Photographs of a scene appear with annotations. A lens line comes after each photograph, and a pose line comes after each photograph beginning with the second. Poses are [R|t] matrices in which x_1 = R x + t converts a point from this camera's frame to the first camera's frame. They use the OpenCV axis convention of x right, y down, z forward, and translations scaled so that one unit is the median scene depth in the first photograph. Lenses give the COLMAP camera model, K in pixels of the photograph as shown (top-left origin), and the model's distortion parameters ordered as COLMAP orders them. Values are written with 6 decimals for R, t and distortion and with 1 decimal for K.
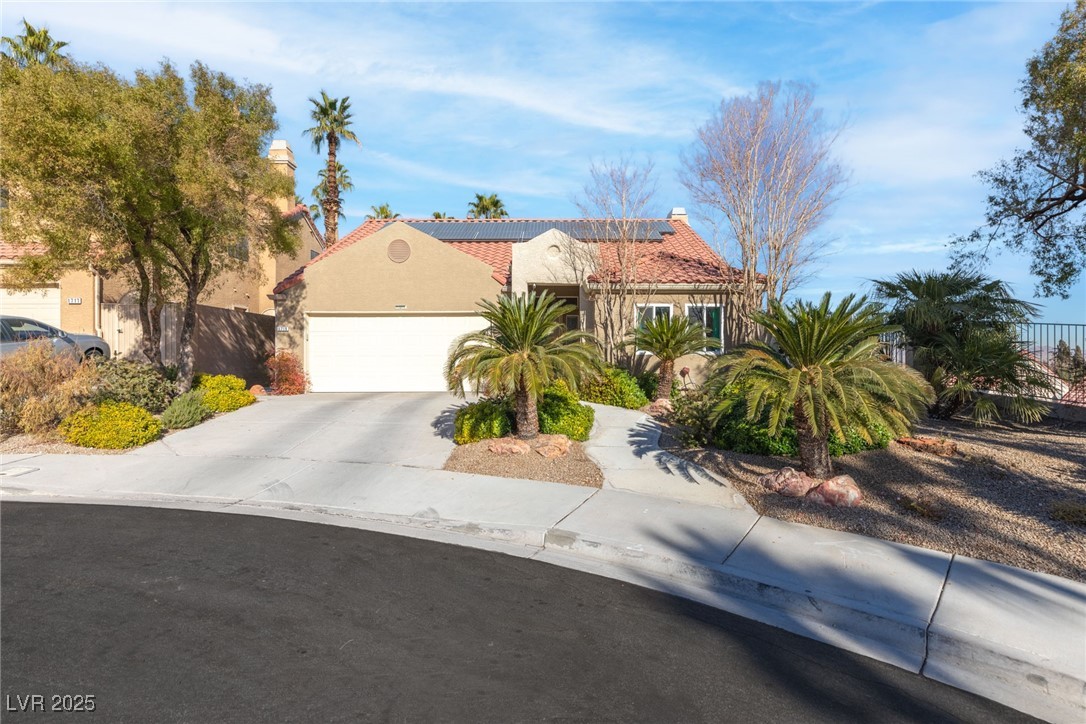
lens RADIAL K [[564.1, 0, 543.0], [0, 564.1, 362.3], [0, 0, 1]] dist [0.001160, 0.000660]
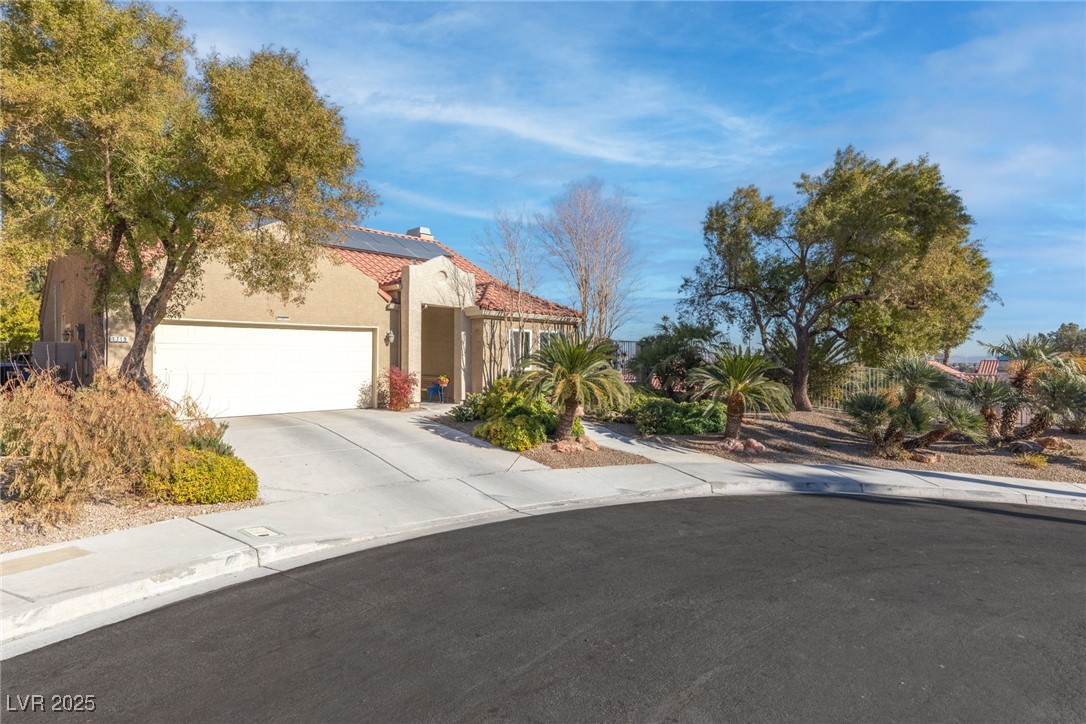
lens RADIAL K [[625.3, 0, 542.9], [0, 625.3, 361.6], [0, 0, 1]] dist [-0.004149, -0.000339]
pose [[0.673809, -0.000680, 0.738905, -0.758385], [-0.000689, 0.999999, 0.001549, -0.033545], [-0.738905, -0.001553, 0.673807, 0.033392]]
